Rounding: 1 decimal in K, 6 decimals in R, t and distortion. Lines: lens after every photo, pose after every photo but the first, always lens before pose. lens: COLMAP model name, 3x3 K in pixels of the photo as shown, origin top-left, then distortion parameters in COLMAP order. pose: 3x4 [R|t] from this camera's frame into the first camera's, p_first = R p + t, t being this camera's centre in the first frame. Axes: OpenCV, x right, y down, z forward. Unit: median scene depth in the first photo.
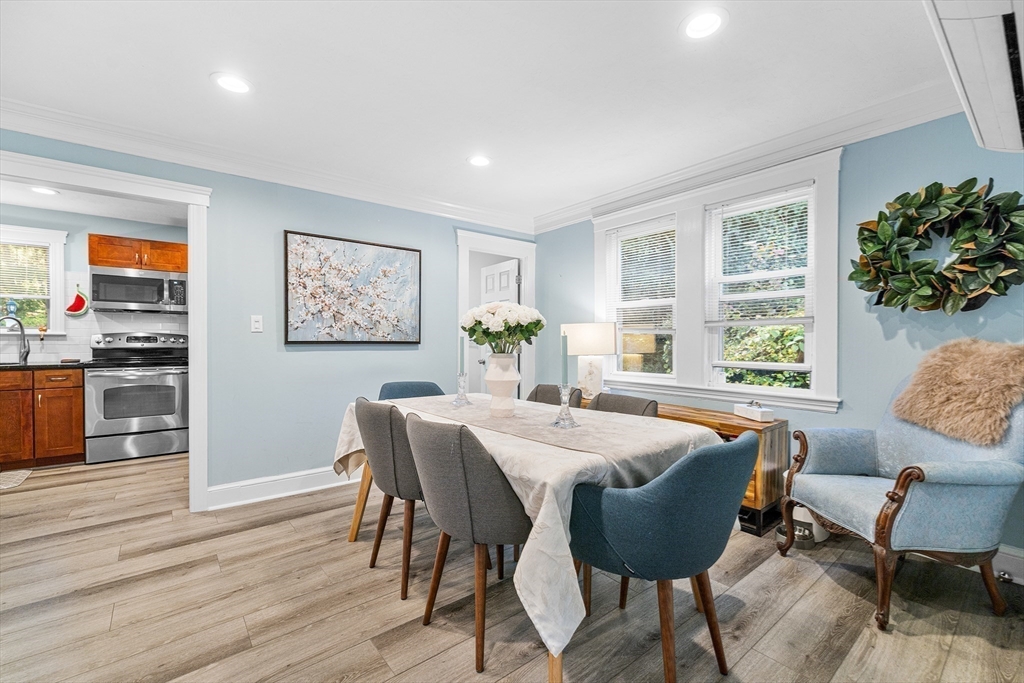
lens RADIAL K [[431.6, 0, 511.9], [0, 431.6, 344.7], [0, 0, 1]] dist [0.000696, -0.000861]
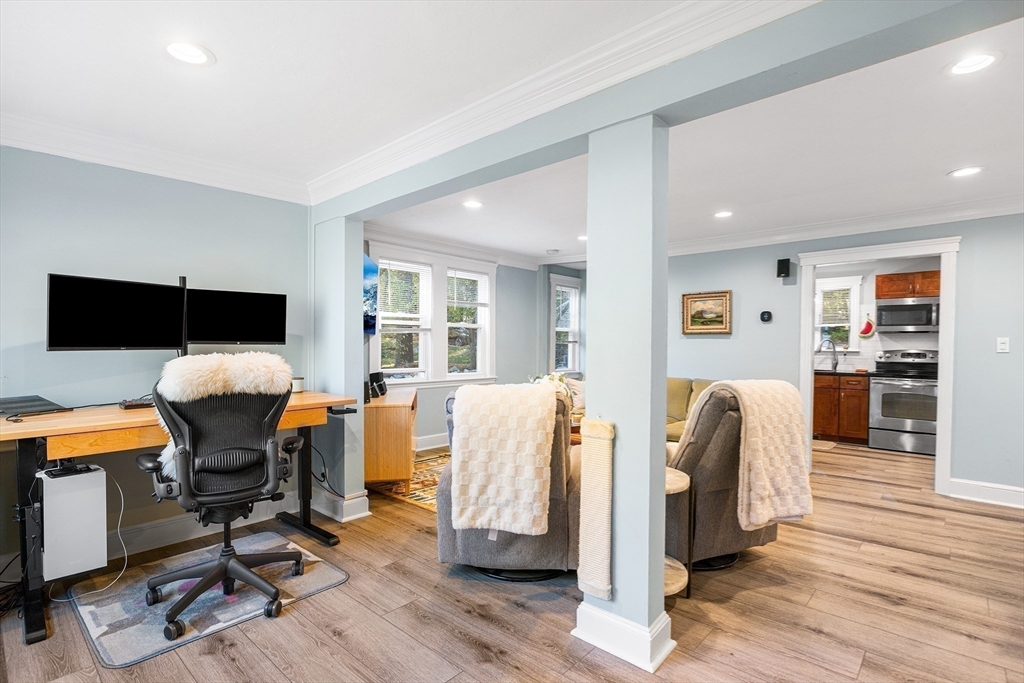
lens RADIAL K [[492.8, 0, 519.2], [0, 492.8, 357.1], [0, 0, 1]] dist [-0.002957, 0.001236]
pose [[0.158606, 0.020126, -0.987137, 0.341212], [-0.018431, 0.999678, 0.017420, -0.012712], [0.987170, 0.015431, 0.158926, -0.317149]]
